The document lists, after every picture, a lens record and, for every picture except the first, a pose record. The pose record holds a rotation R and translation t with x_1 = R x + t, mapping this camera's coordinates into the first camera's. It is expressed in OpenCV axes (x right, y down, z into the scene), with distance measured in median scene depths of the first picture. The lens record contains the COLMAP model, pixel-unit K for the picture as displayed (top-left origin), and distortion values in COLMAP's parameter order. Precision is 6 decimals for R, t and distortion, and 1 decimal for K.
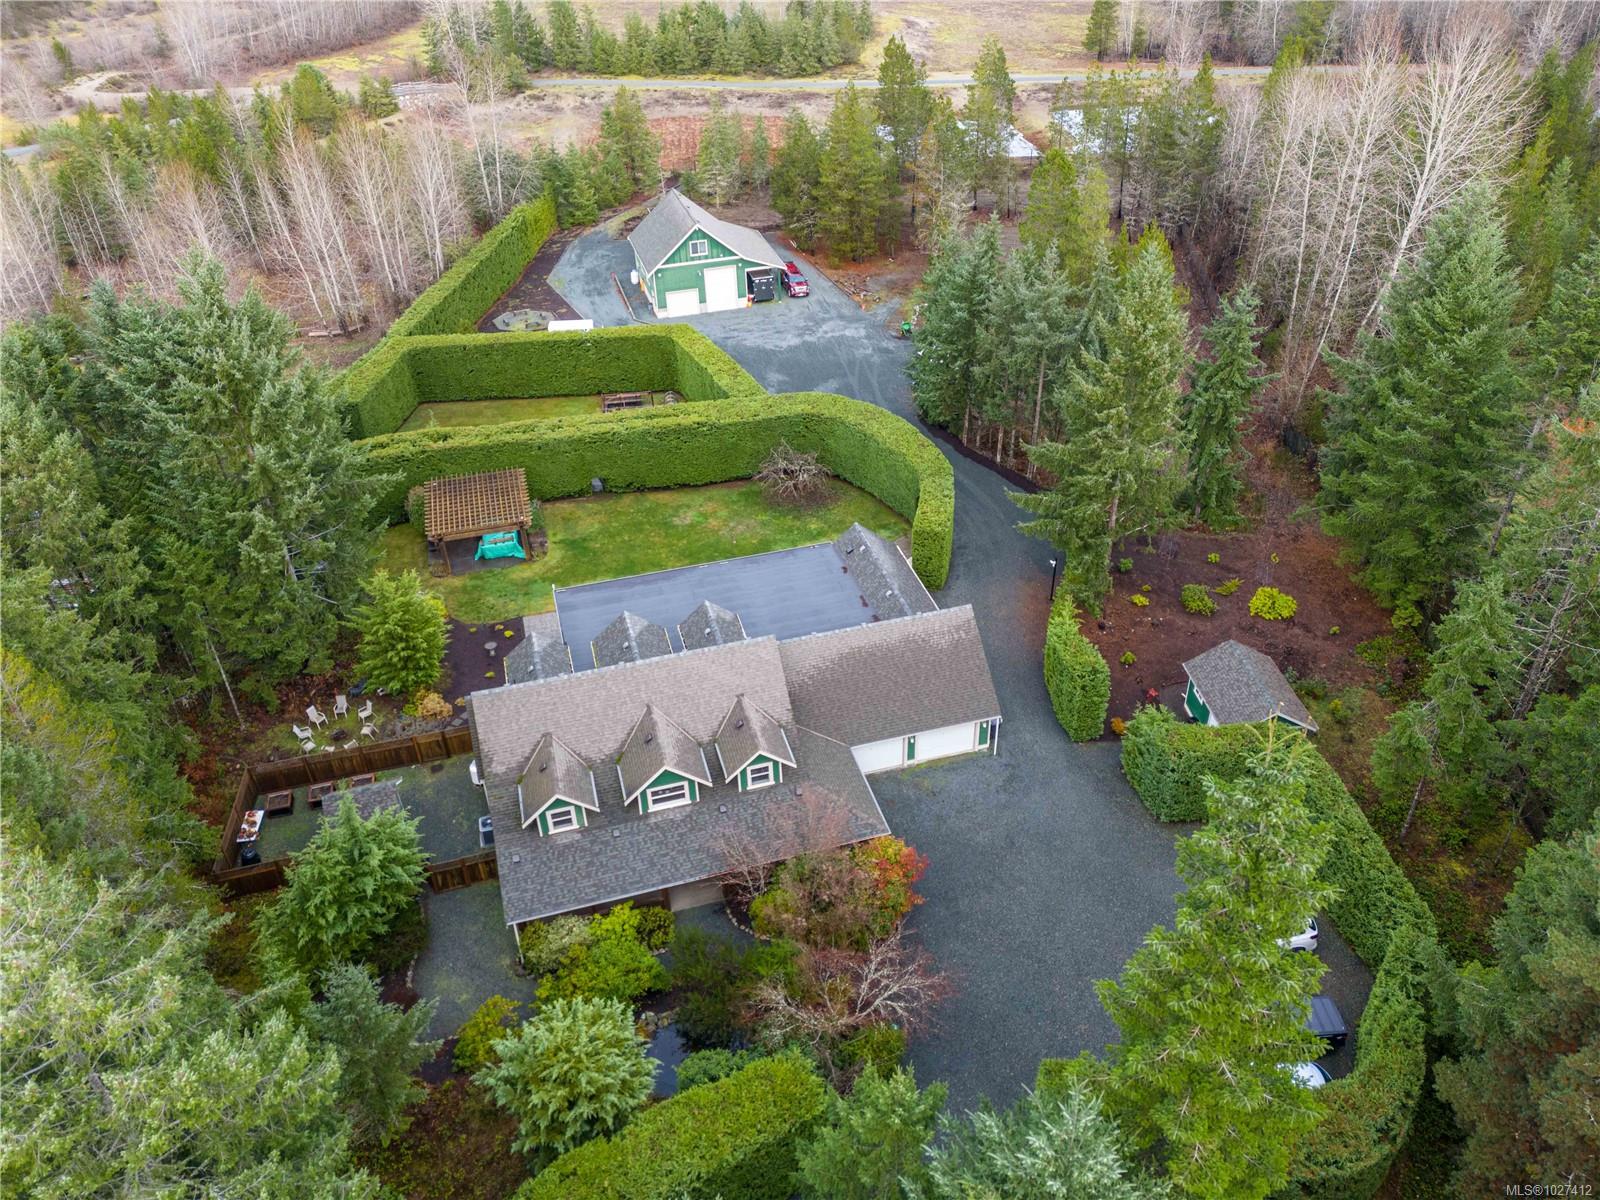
lens RADIAL K [[1169.0, 0, 808.8], [0, 1169.0, 606.3], [0, 0, 1]] dist [0.070409, -0.033943]
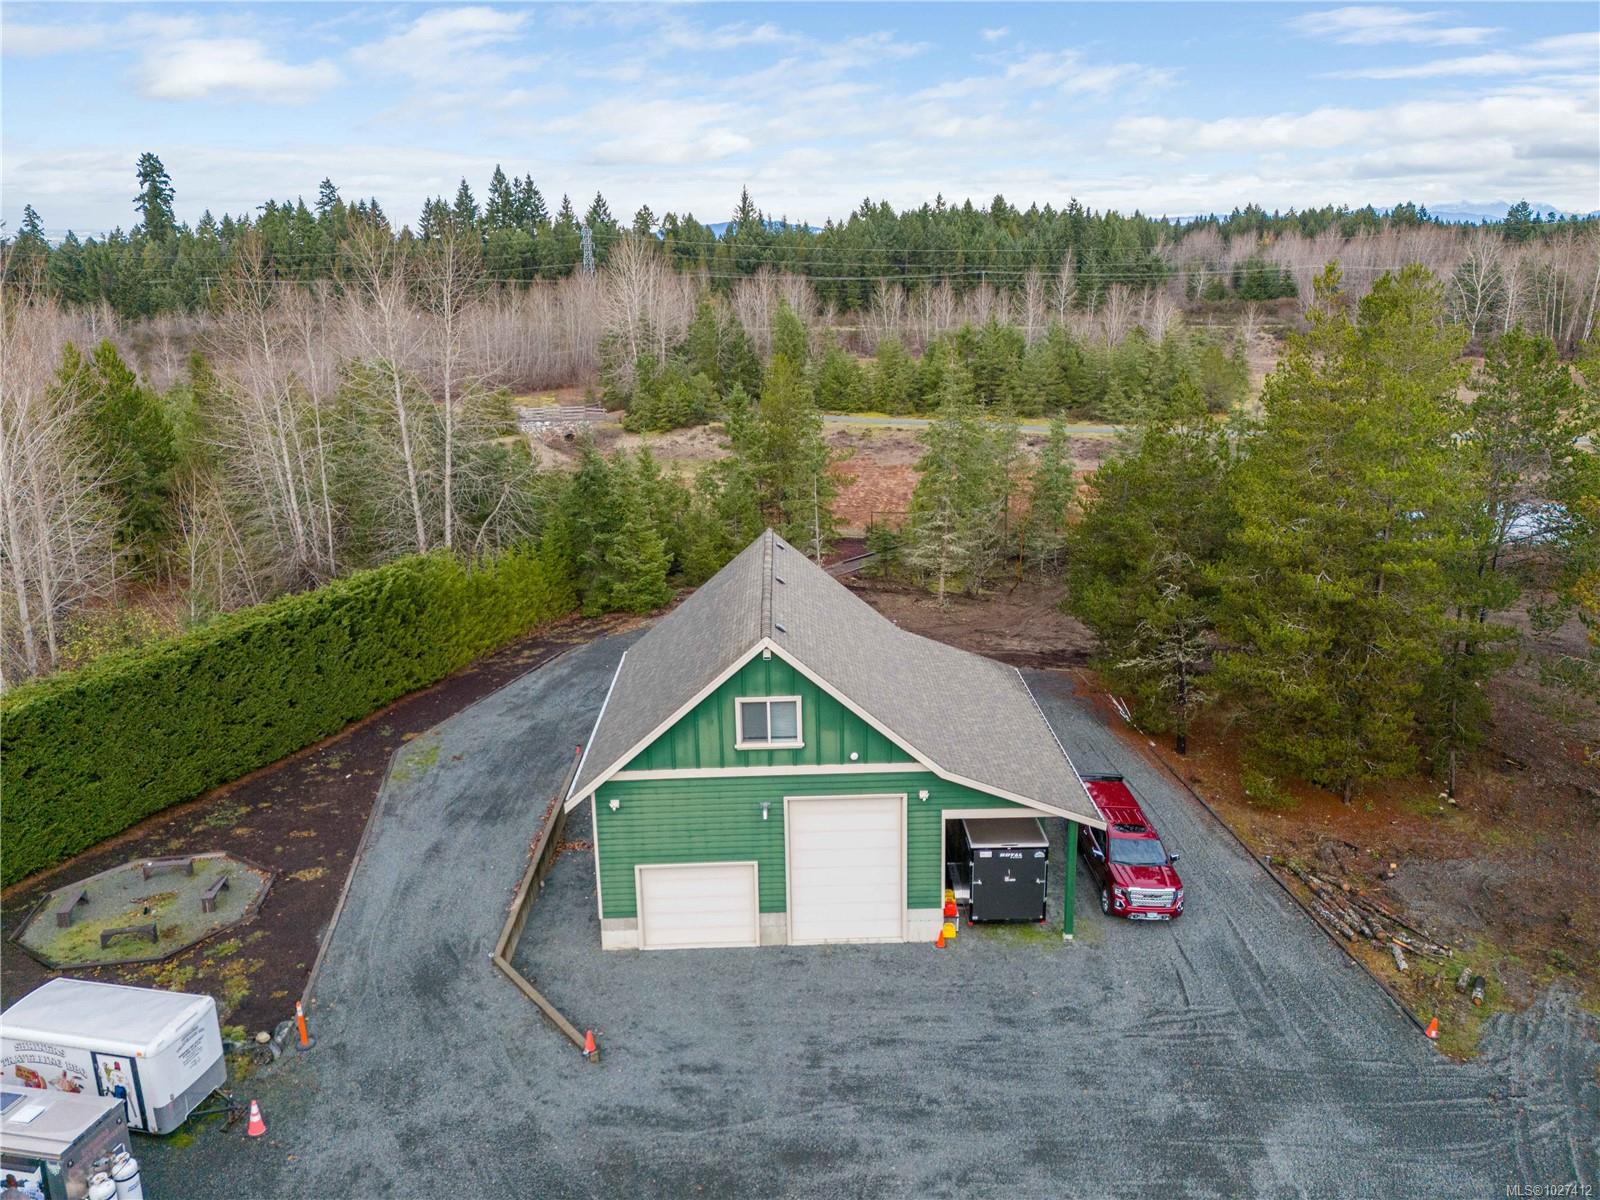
lens RADIAL K [[1169.0, 0, 804.5], [0, 1169.0, 588.8], [0, 0, 1]] dist [0.070409, -0.033943]
pose [[0.964637, 0.081913, -0.250533, -0.022048], [-0.161287, 0.935206, -0.315239, -0.245573], [0.208478, 0.344499, 0.915346, 0.735016]]
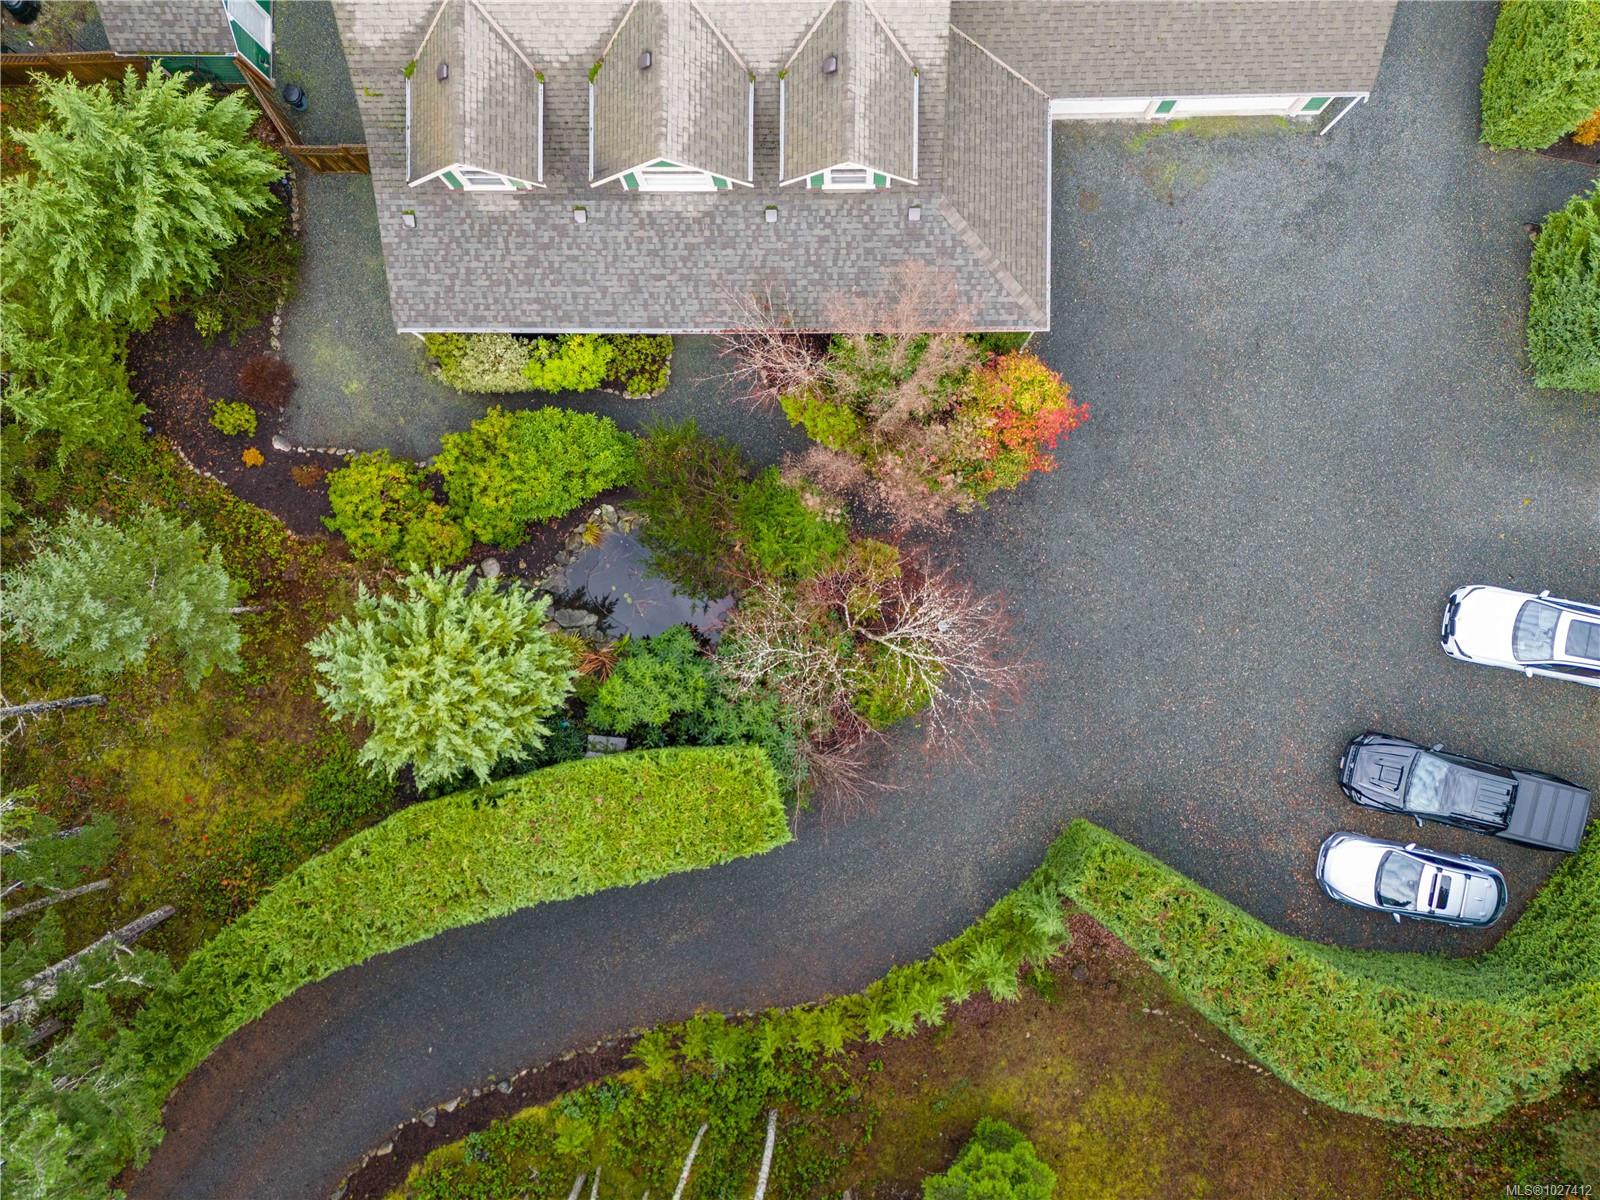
lens RADIAL K [[1169.0, 0, 803.4], [0, 1169.0, 601.2], [0, 0, 1]] dist [0.070409, -0.033943]
pose [[0.960429, 0.278288, -0.011505, -0.000663], [-0.153199, 0.562317, 0.812607, -0.078971], [0.232608, -0.778688, 0.582699, 0.234476]]
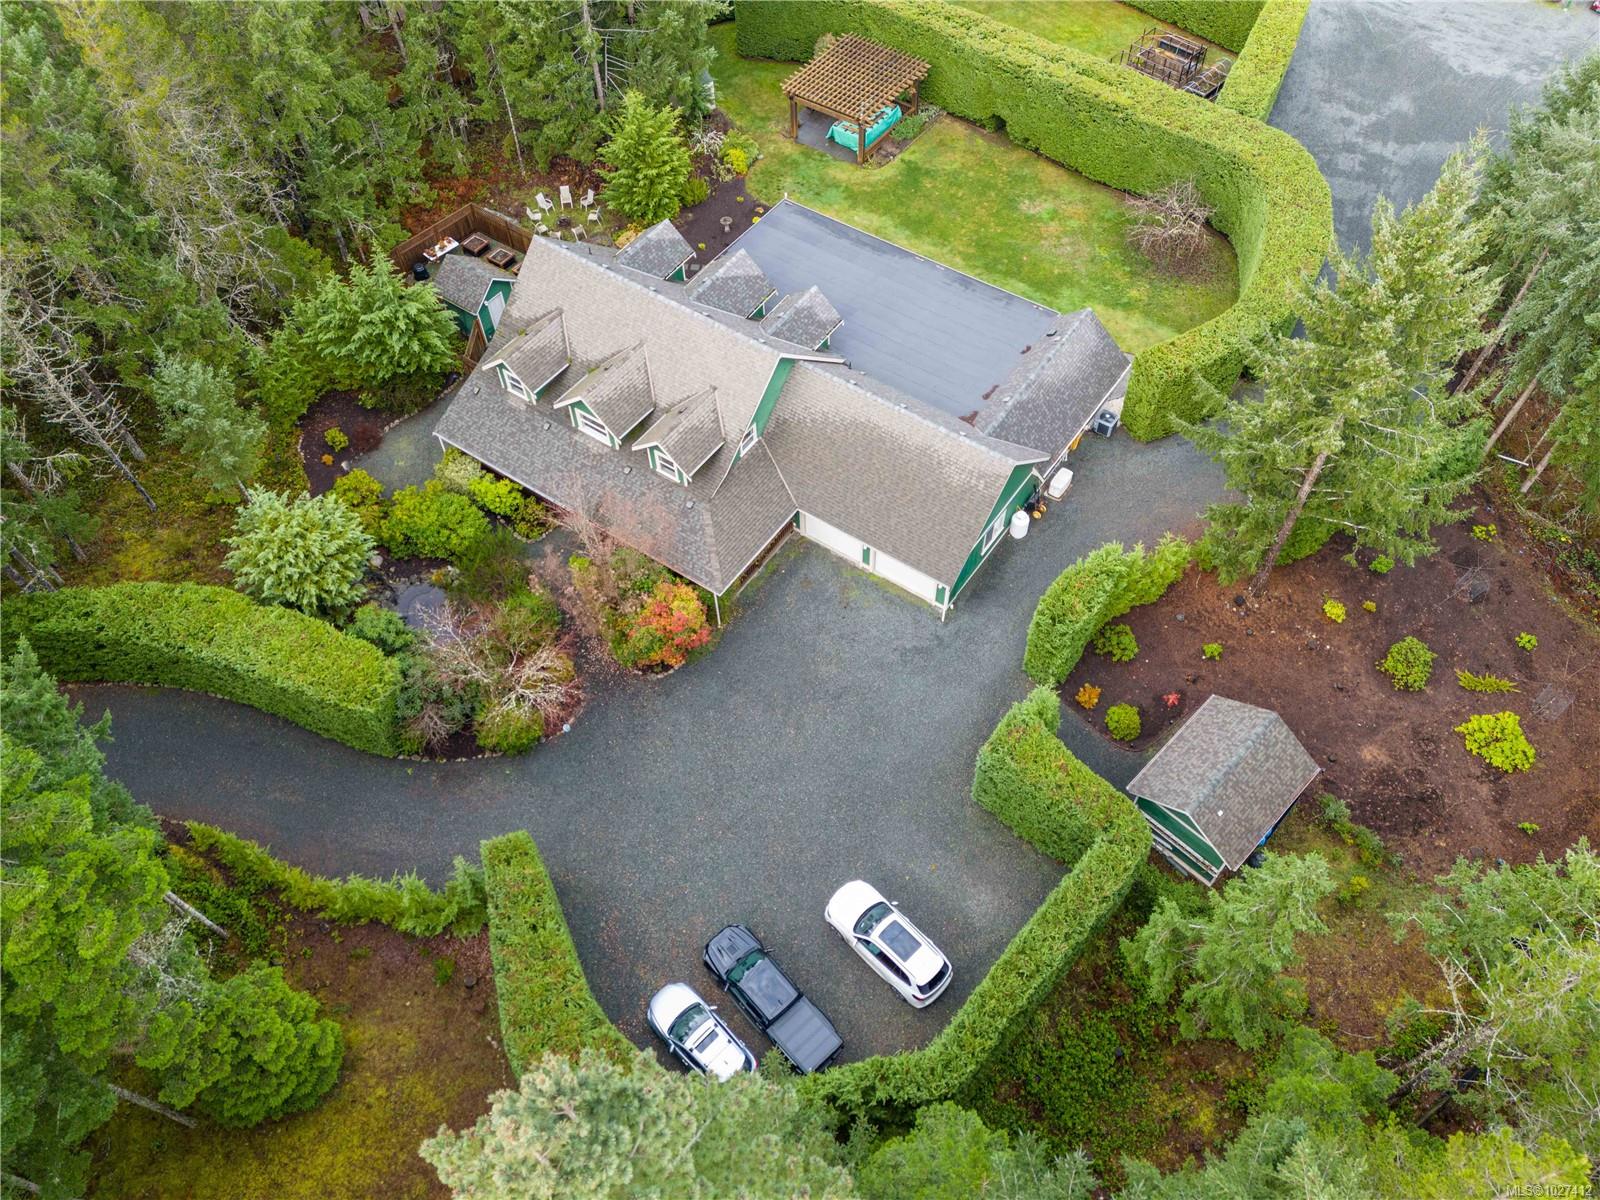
lens RADIAL K [[1169.0, 0, 806.0], [0, 1169.0, 601.2], [0, 0, 1]] dist [0.070409, -0.033943]
pose [[0.633852, 0.637471, -0.438021, 0.232218], [-0.451842, 0.764821, 0.459225, -0.117153], [0.627750, -0.093164, 0.772820, 0.138132]]
